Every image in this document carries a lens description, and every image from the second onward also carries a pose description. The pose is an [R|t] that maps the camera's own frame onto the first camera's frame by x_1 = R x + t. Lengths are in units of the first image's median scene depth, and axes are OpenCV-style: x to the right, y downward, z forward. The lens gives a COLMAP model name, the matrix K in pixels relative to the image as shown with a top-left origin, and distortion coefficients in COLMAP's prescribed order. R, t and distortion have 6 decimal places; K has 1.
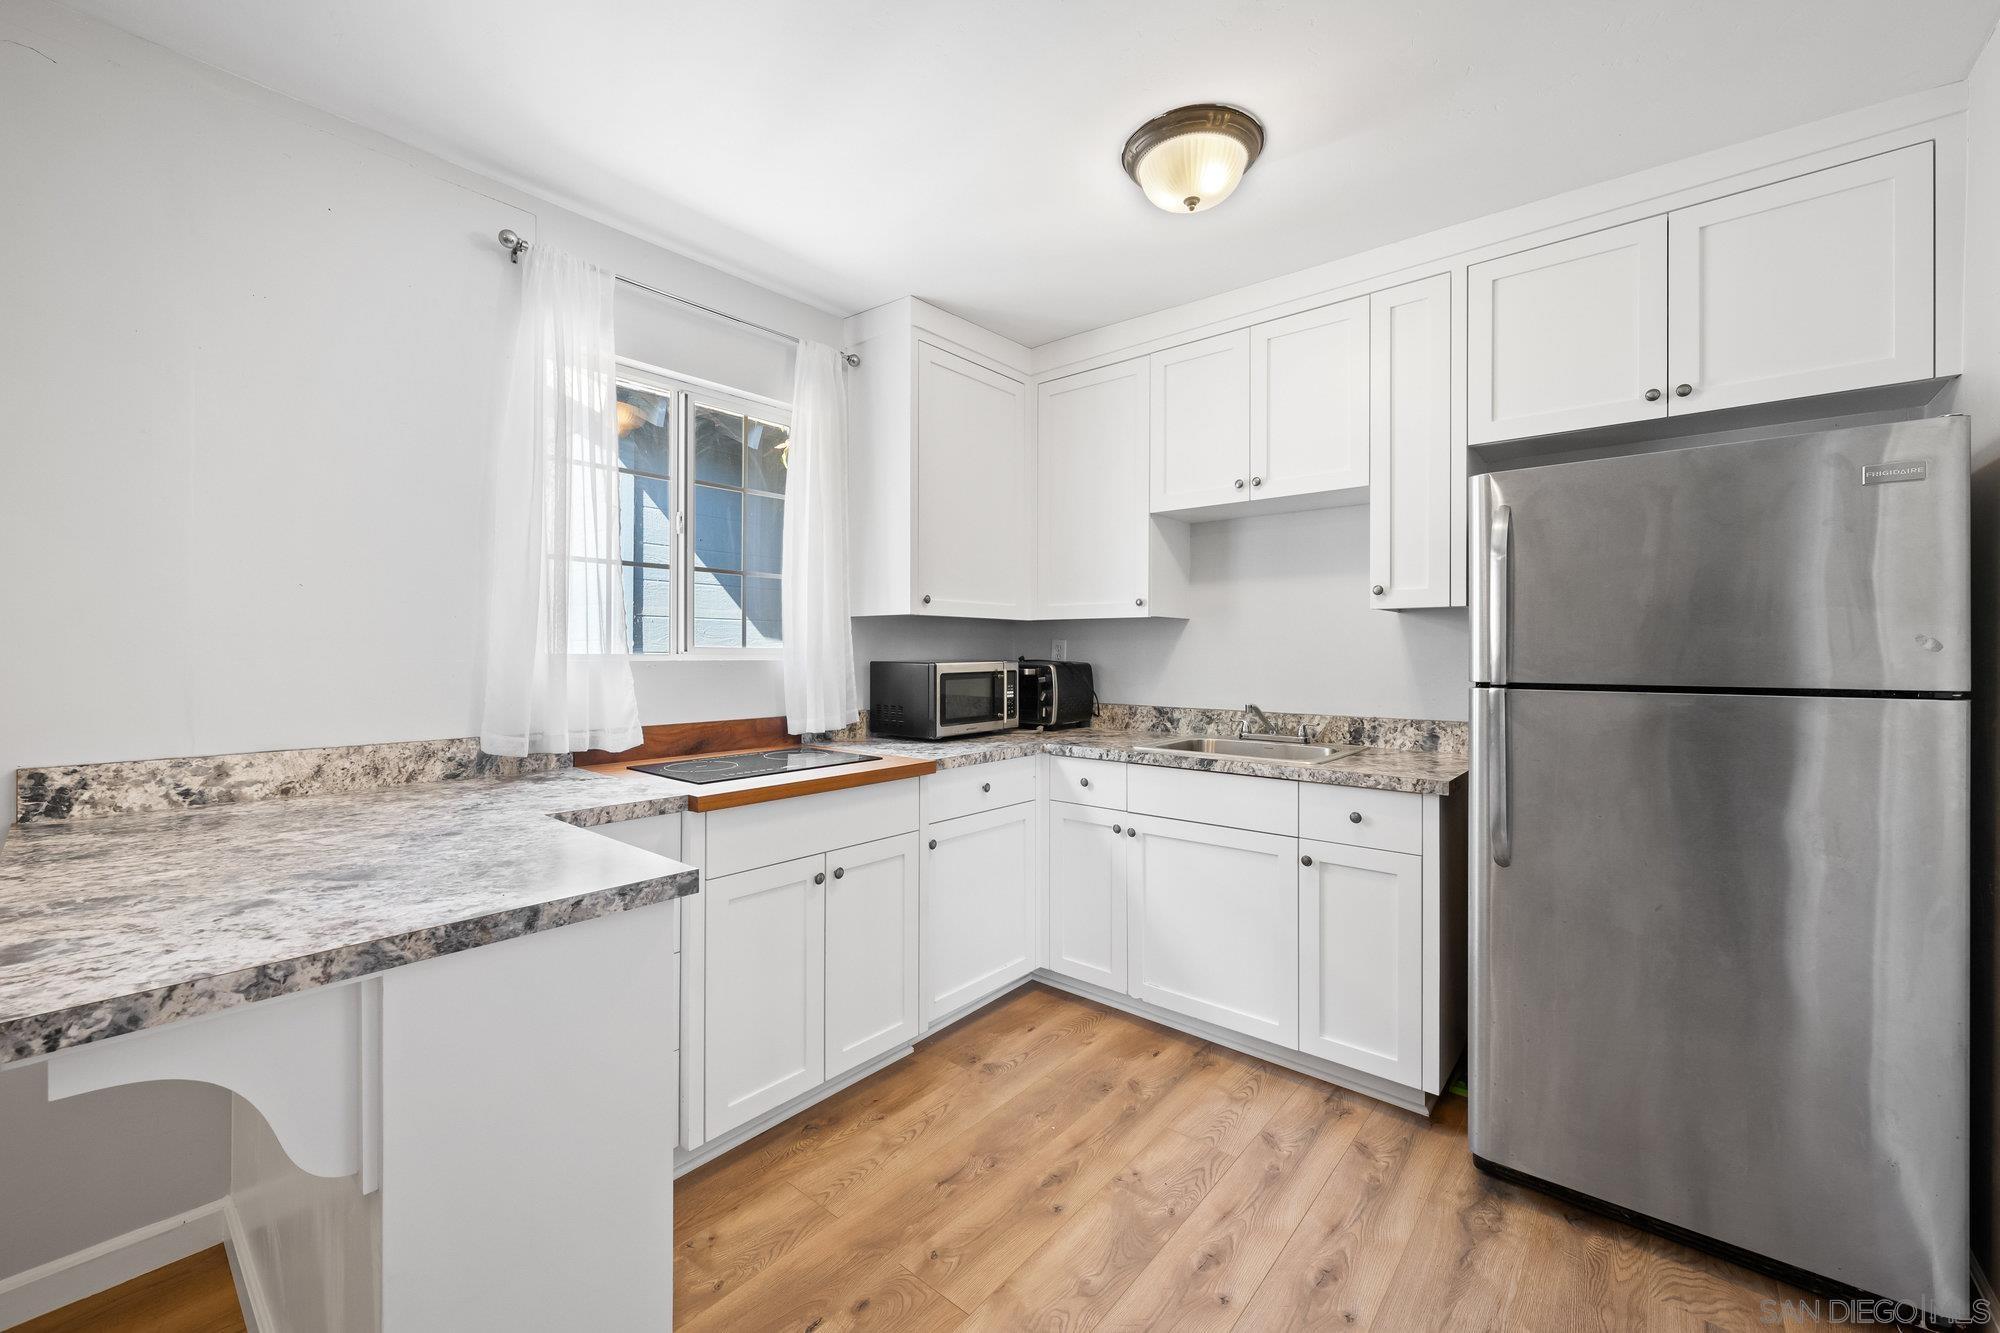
lens RADIAL K [[791.5, 0, 993.9], [0, 791.5, 652.5], [0, 0, 1]] dist [-0.000081, -0.000104]
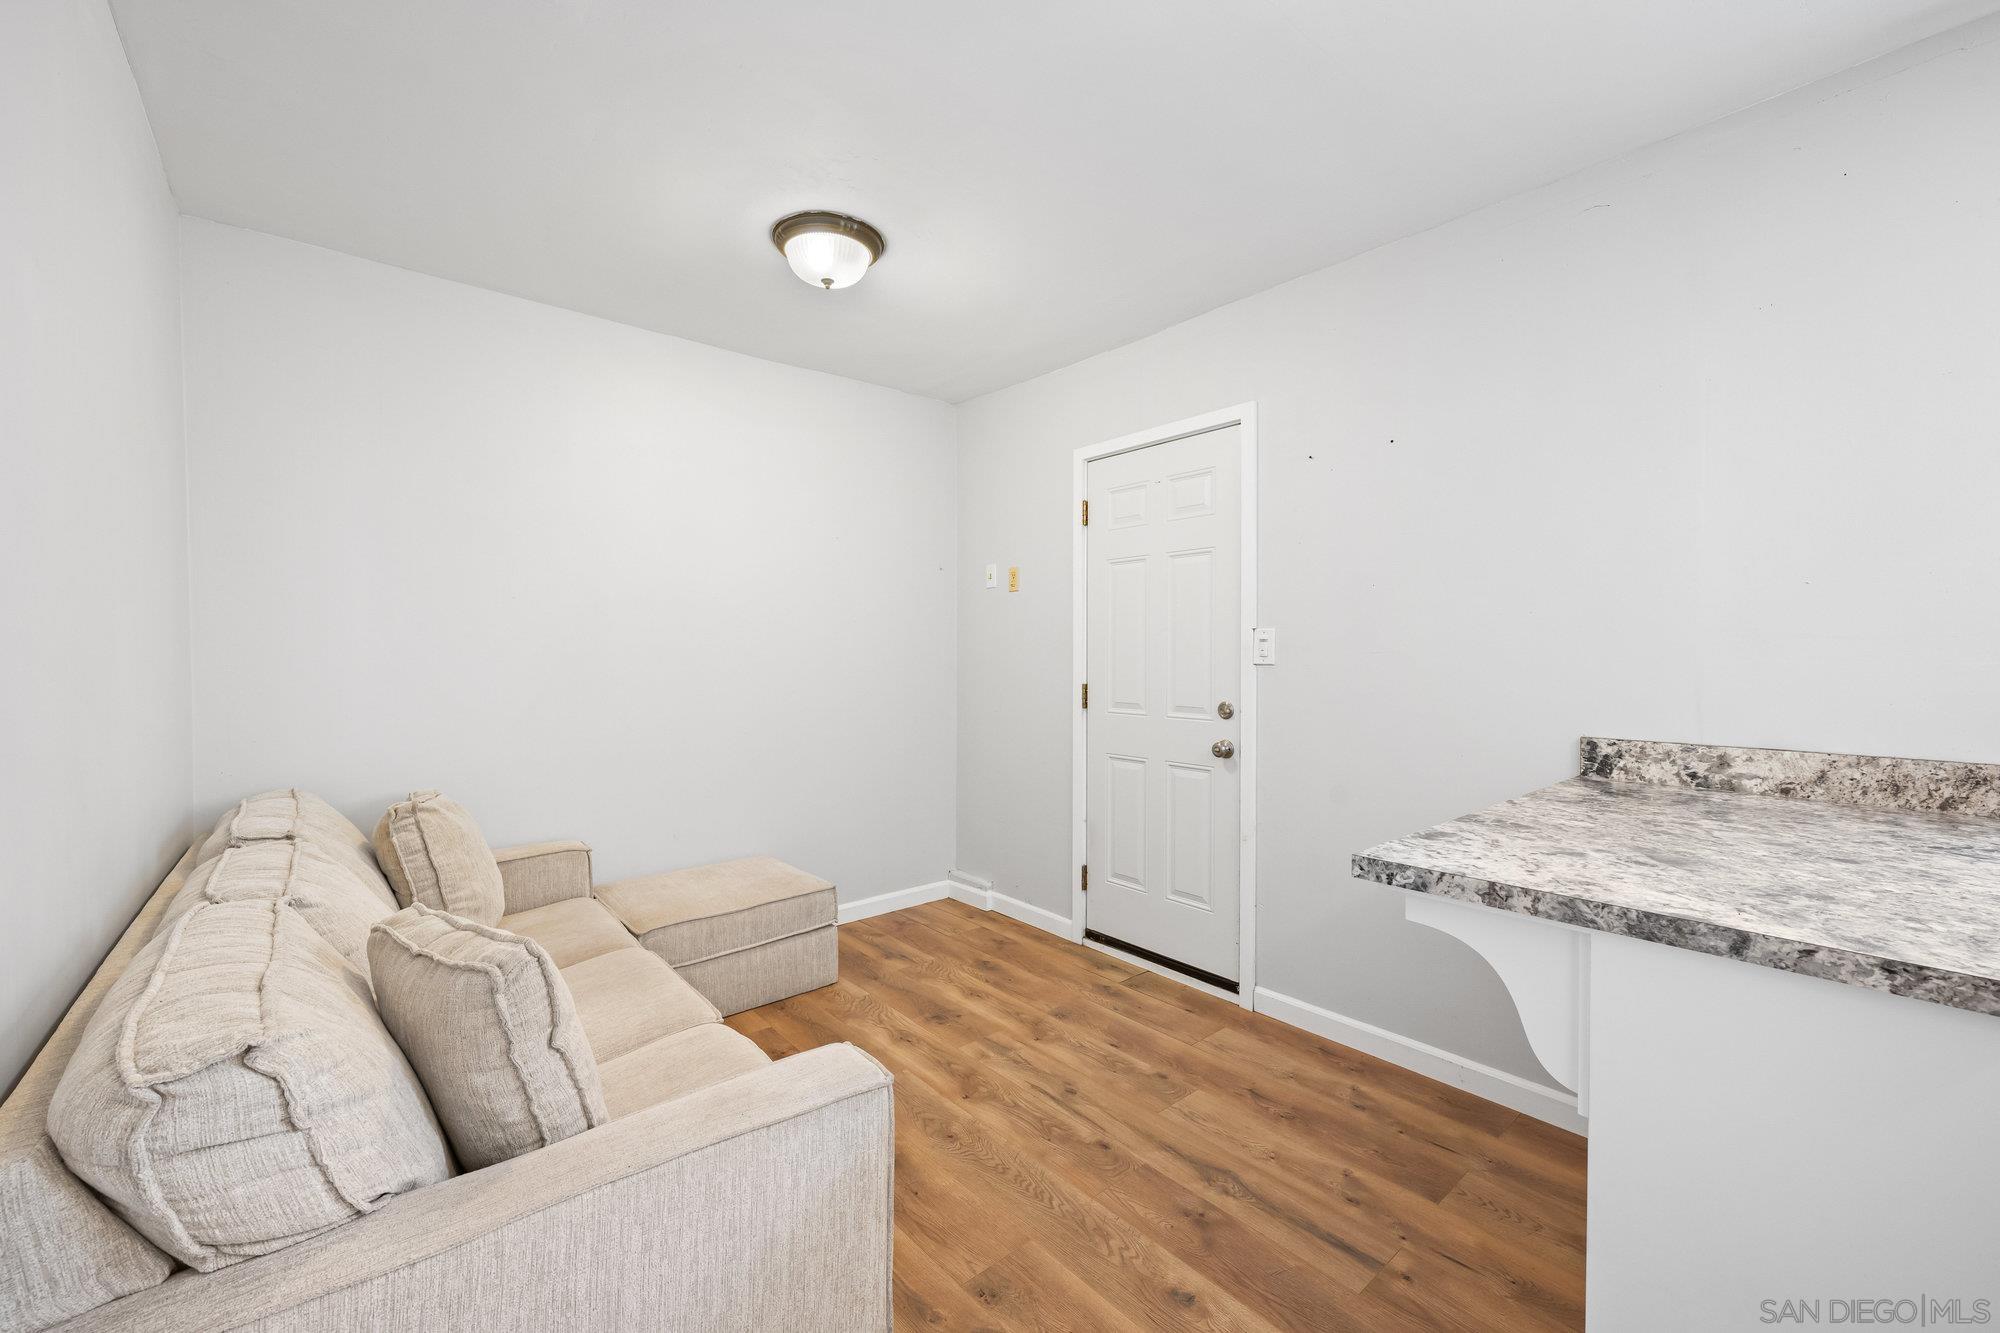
lens RADIAL K [[791.5, 0, 1004.1], [0, 791.5, 657.1], [0, 0, 1]] dist [-0.000081, -0.000104]
pose [[-0.156152, 0.001283, -0.987732, 0.263861], [-0.001372, 0.999998, 0.001516, 0.005898], [0.987732, 0.001592, -0.156150, 0.190953]]
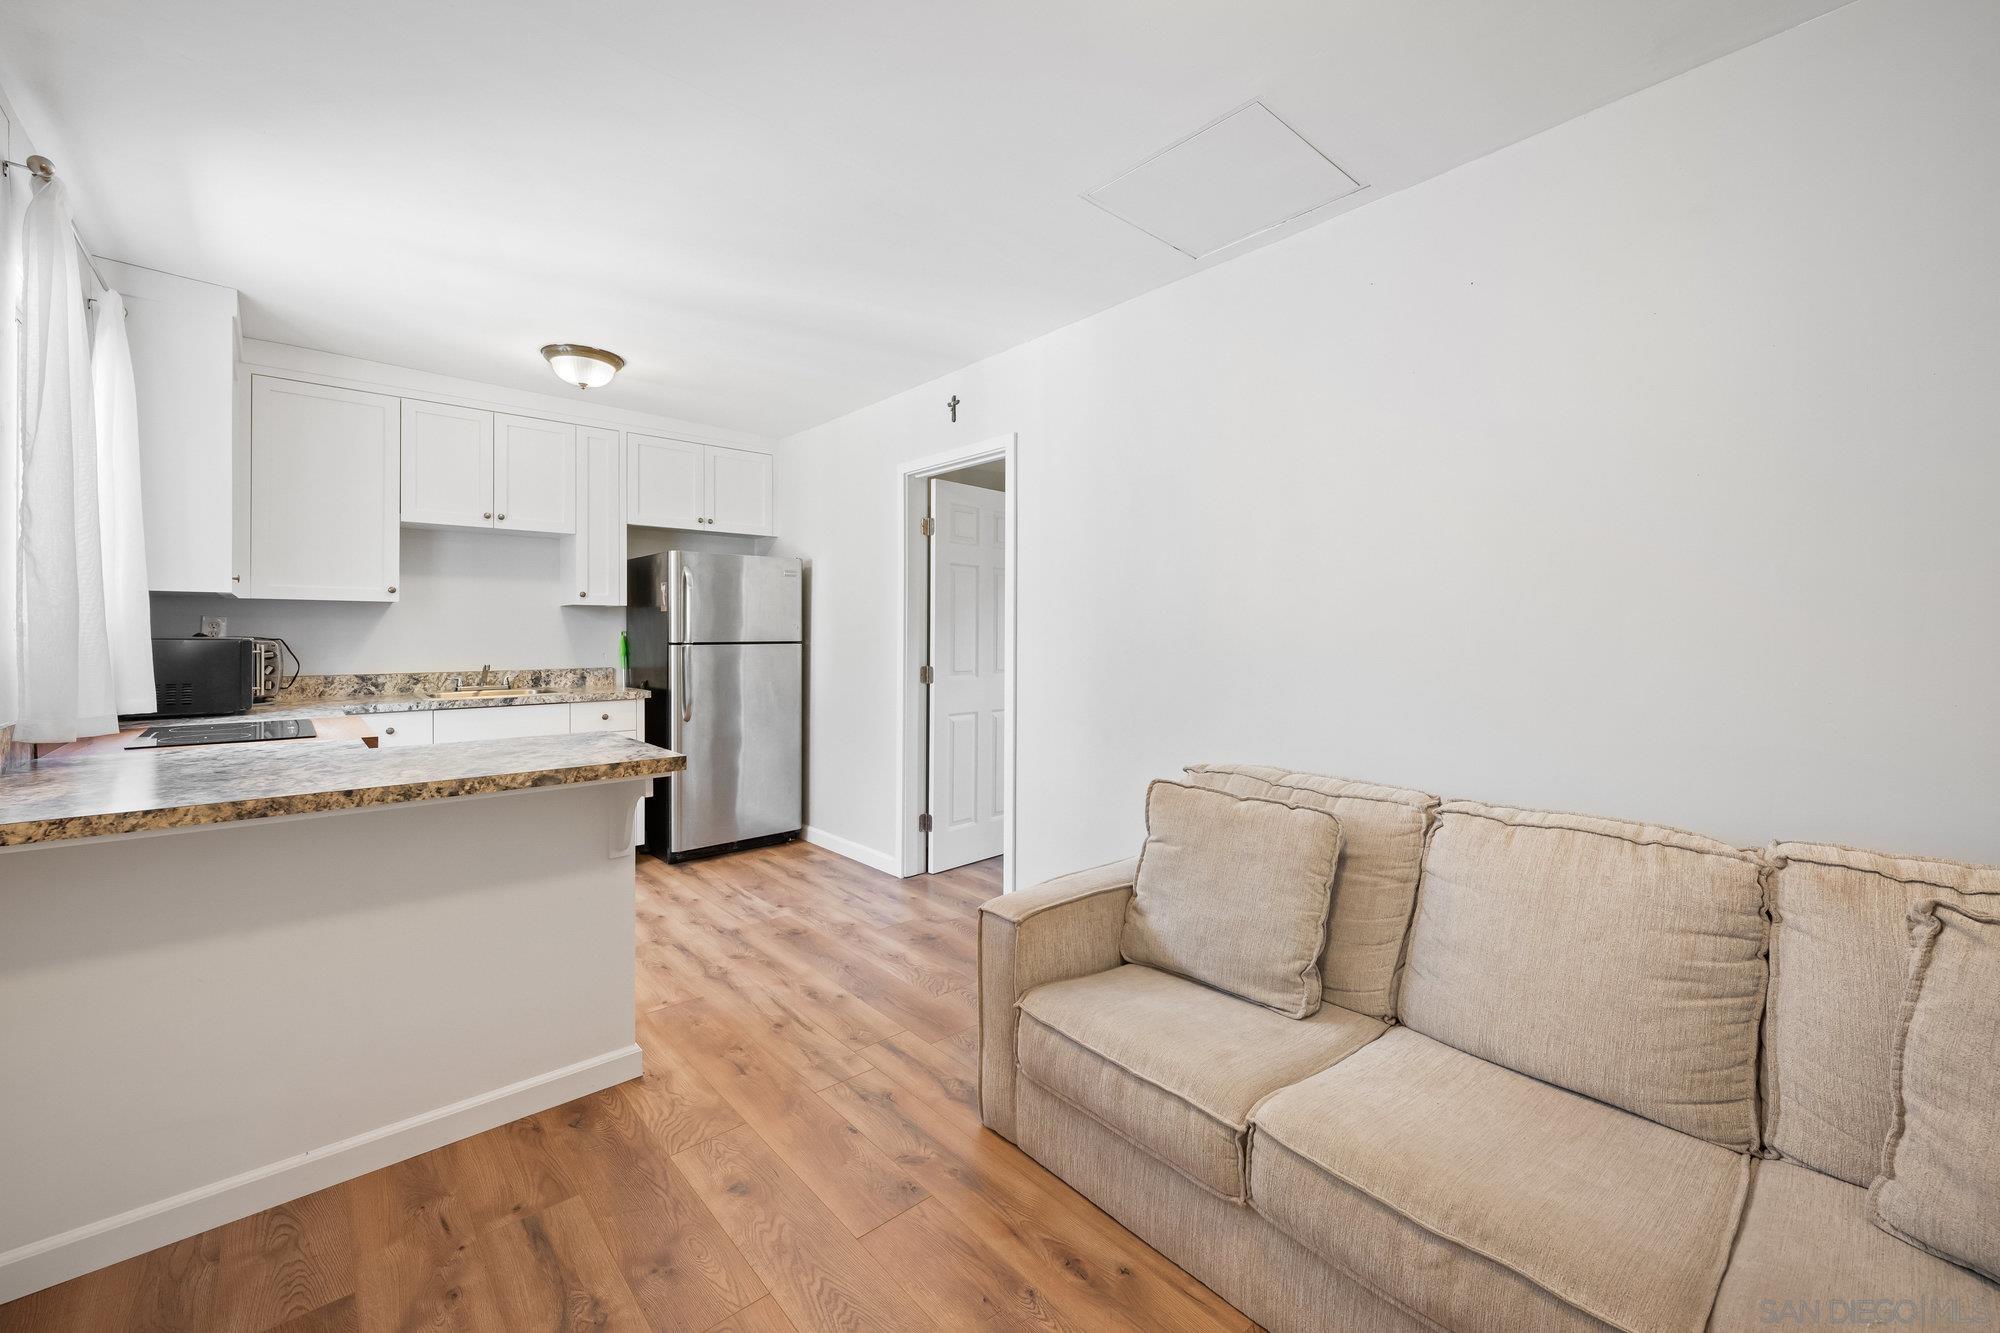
lens RADIAL K [[791.5, 0, 1001.8], [0, 791.5, 655.2], [0, 0, 1]] dist [-0.000081, -0.000104]
pose [[0.131759, -0.031830, 0.990771, -1.088068], [0.000453, 0.999486, 0.032050, 0.000935], [-0.991282, -0.003774, 0.131706, -0.158512]]
